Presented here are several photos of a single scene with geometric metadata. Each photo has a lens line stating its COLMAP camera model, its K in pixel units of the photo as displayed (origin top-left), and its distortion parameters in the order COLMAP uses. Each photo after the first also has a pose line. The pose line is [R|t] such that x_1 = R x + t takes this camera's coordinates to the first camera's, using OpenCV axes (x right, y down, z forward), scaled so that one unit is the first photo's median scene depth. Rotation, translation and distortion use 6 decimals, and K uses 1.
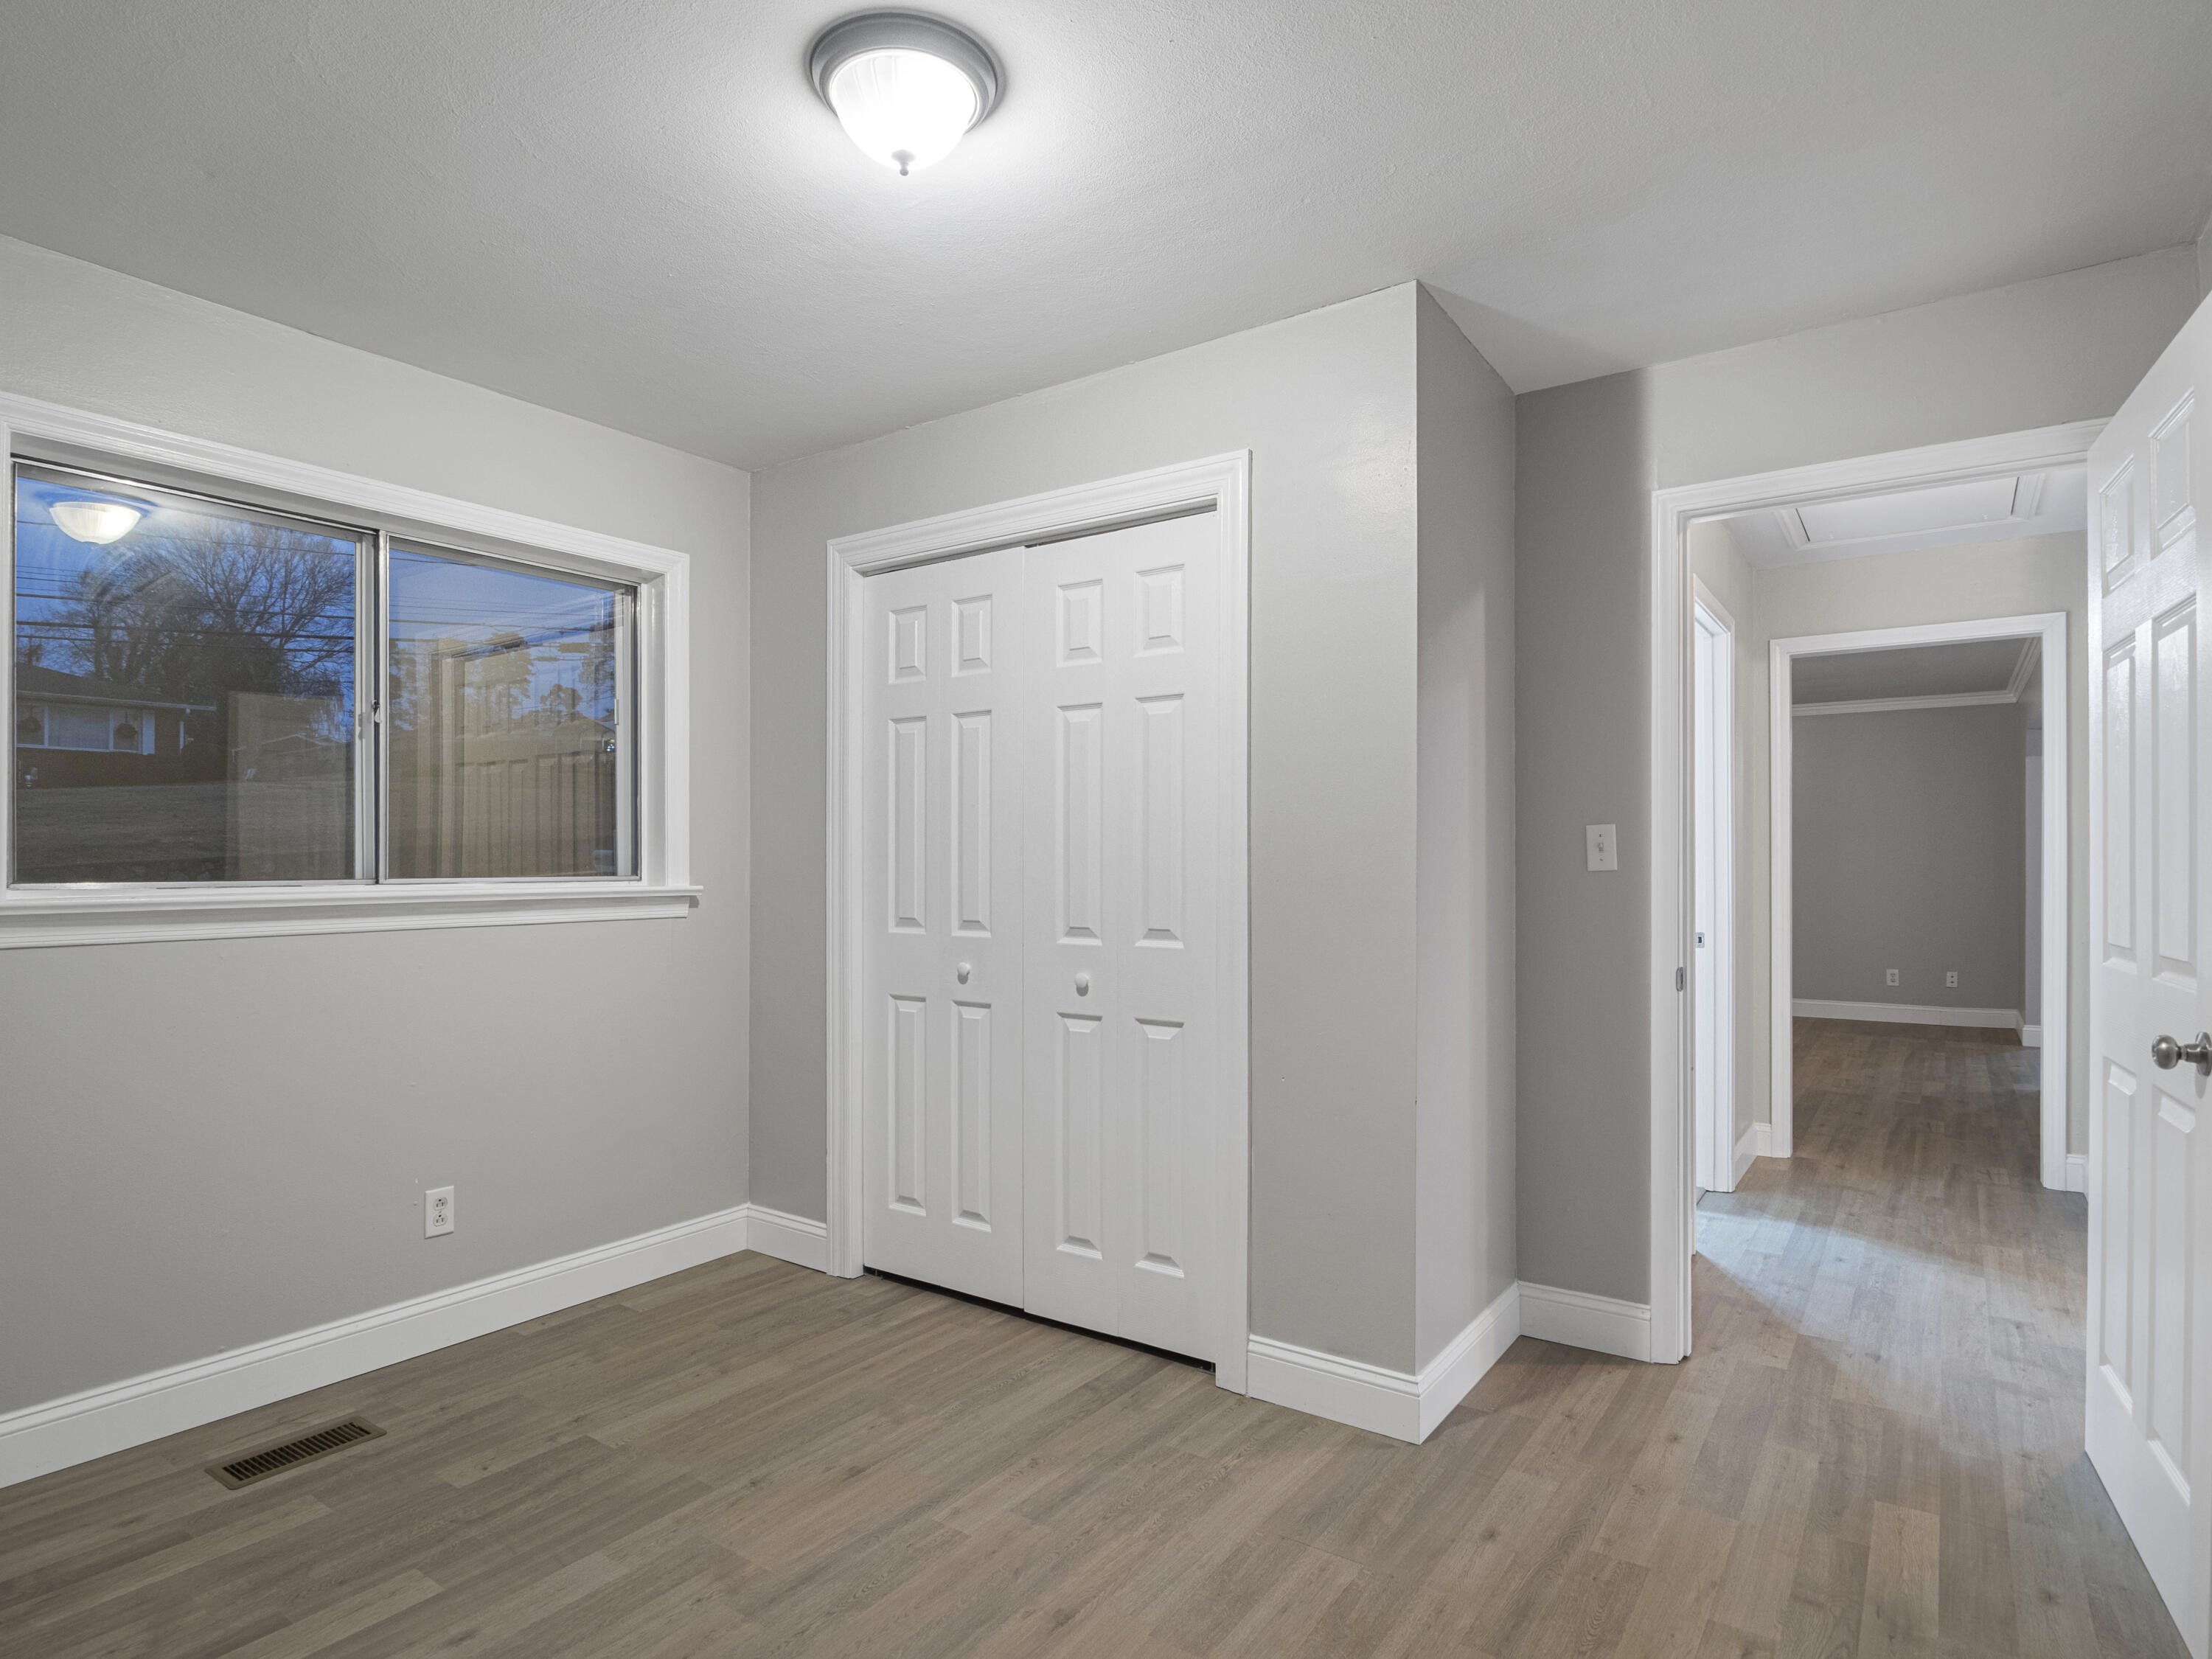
lens RADIAL K [[1192.7, 0, 1126.8], [0, 1192.7, 870.4], [0, 0, 1]] dist [-0.013543, -0.004750]
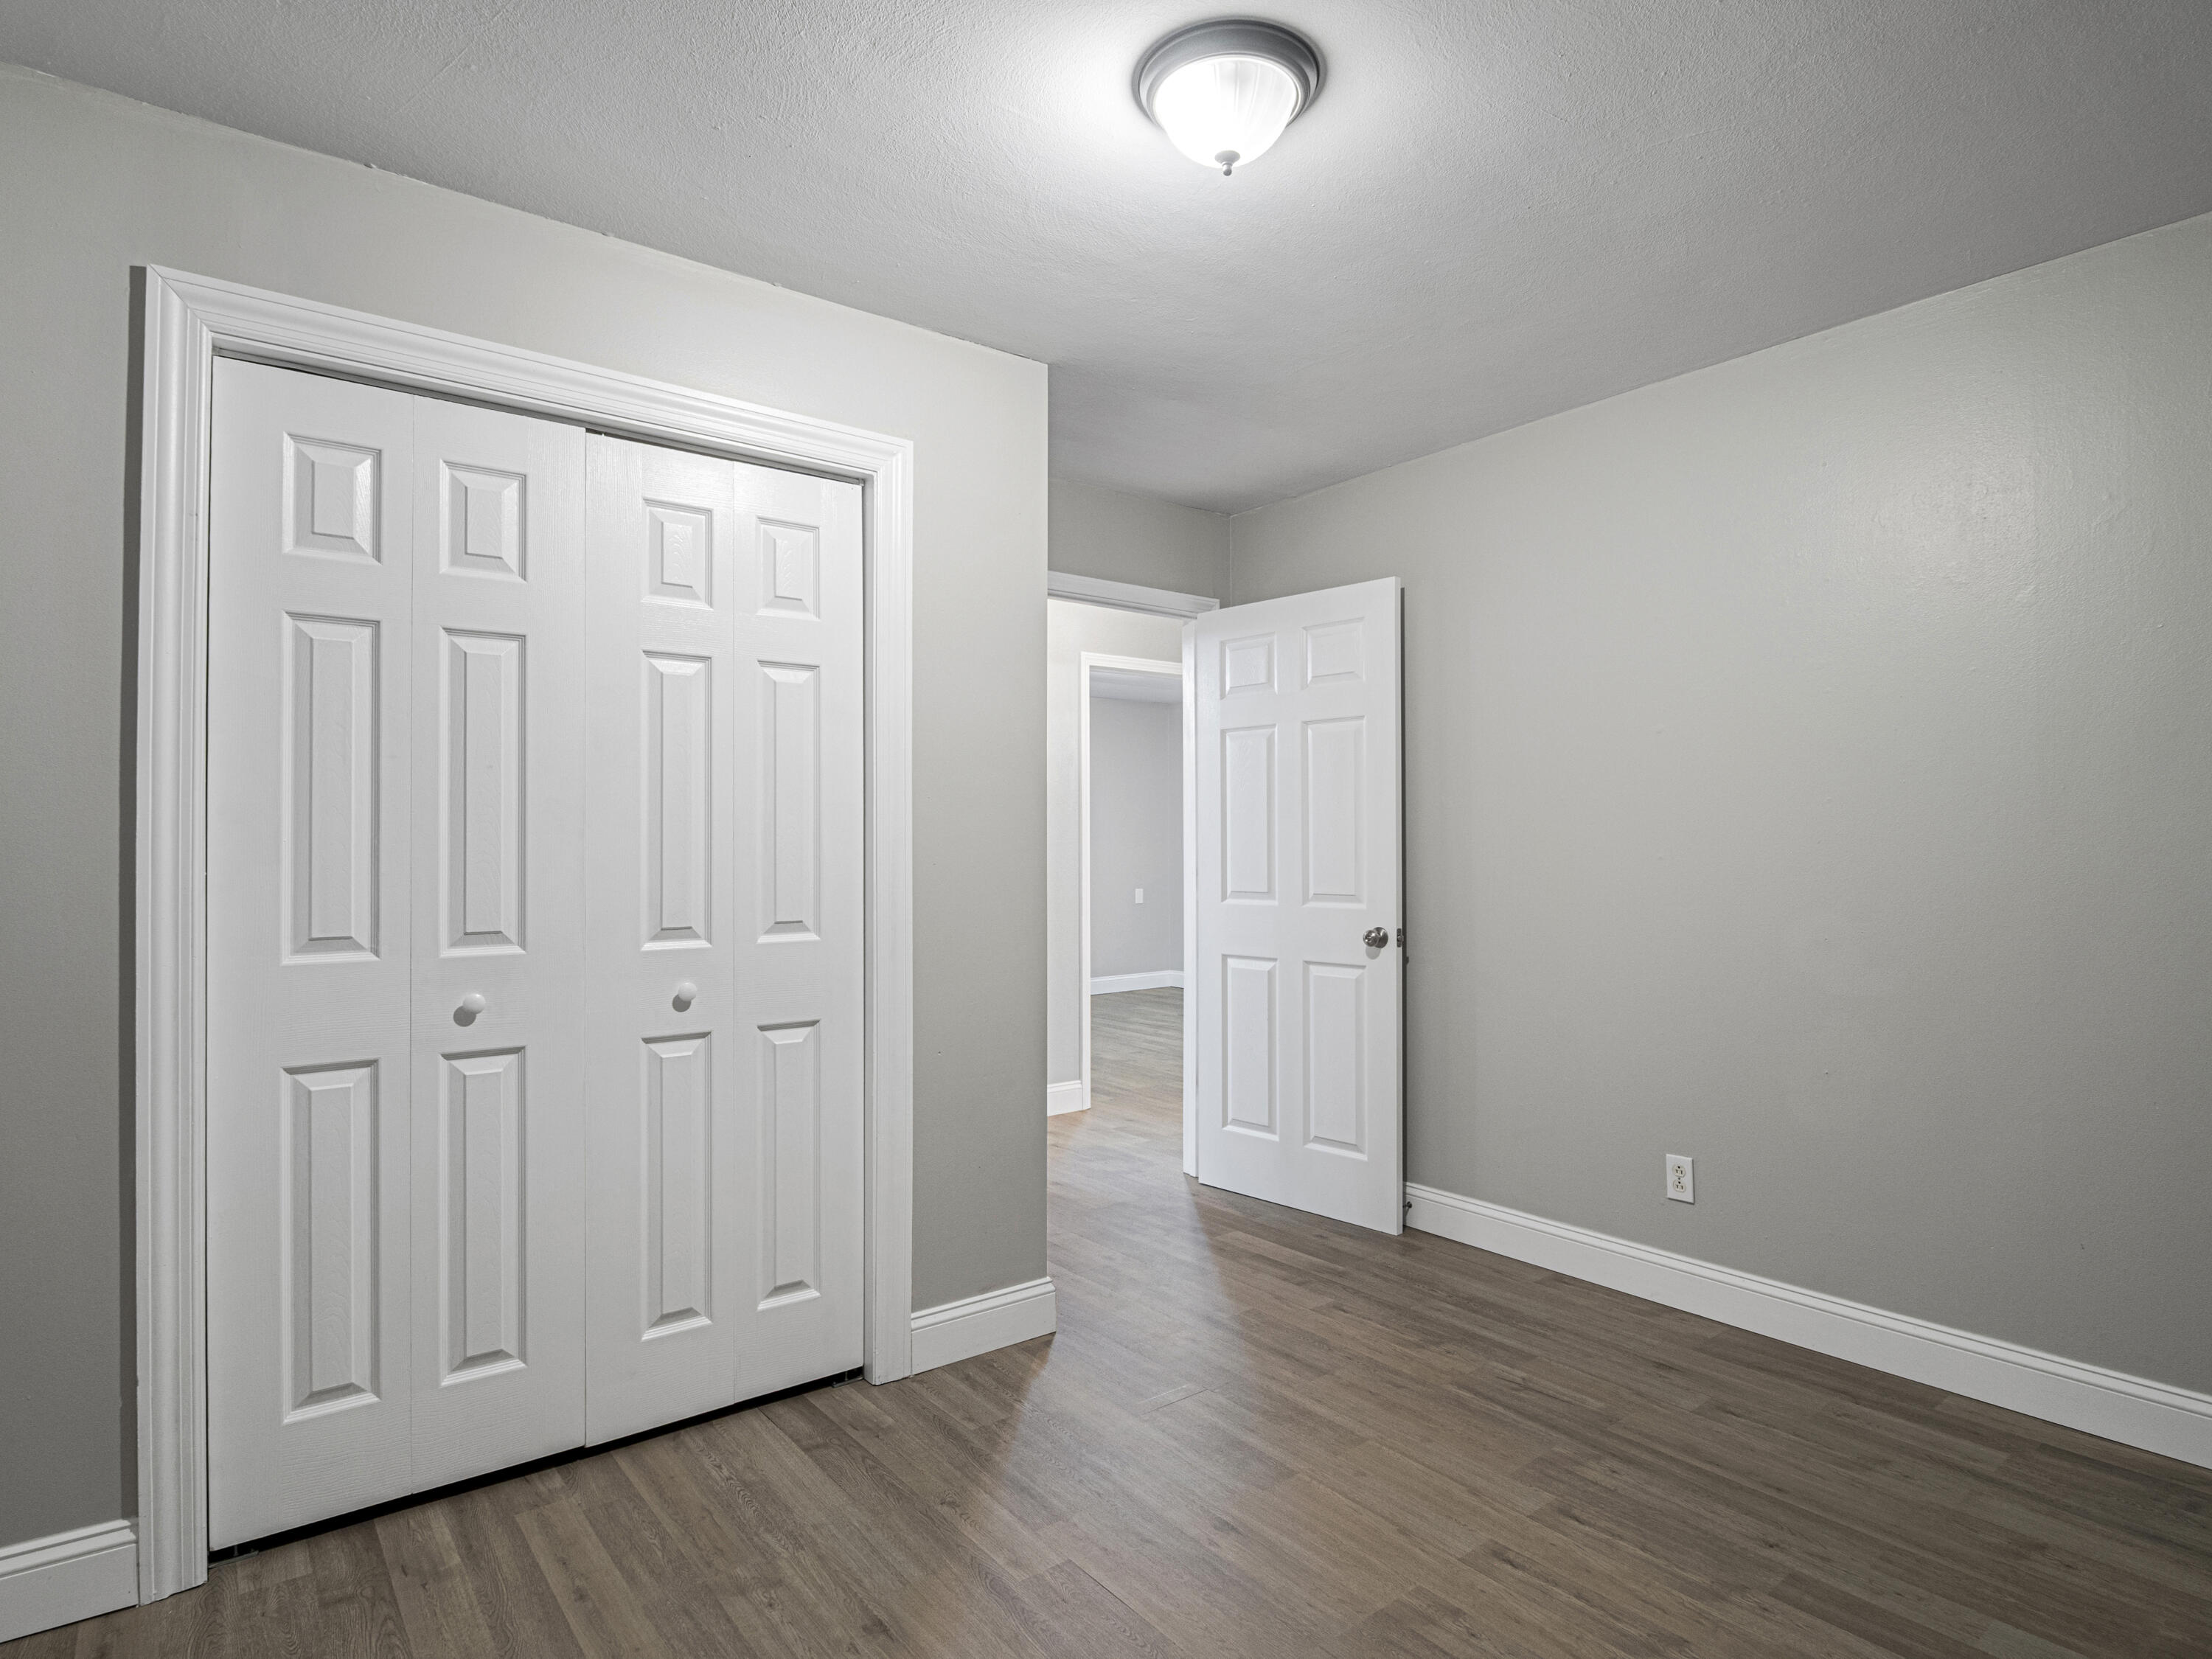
lens RADIAL K [[1192.7, 0, 1107.6], [0, 1192.7, 826.4], [0, 0, 1]] dist [-0.013543, -0.004750]
pose [[0.297398, 0.009943, 0.954702, -0.751723], [0.003215, 0.999930, -0.011415, -0.011127], [-0.954748, 0.006464, 0.297345, 0.495786]]
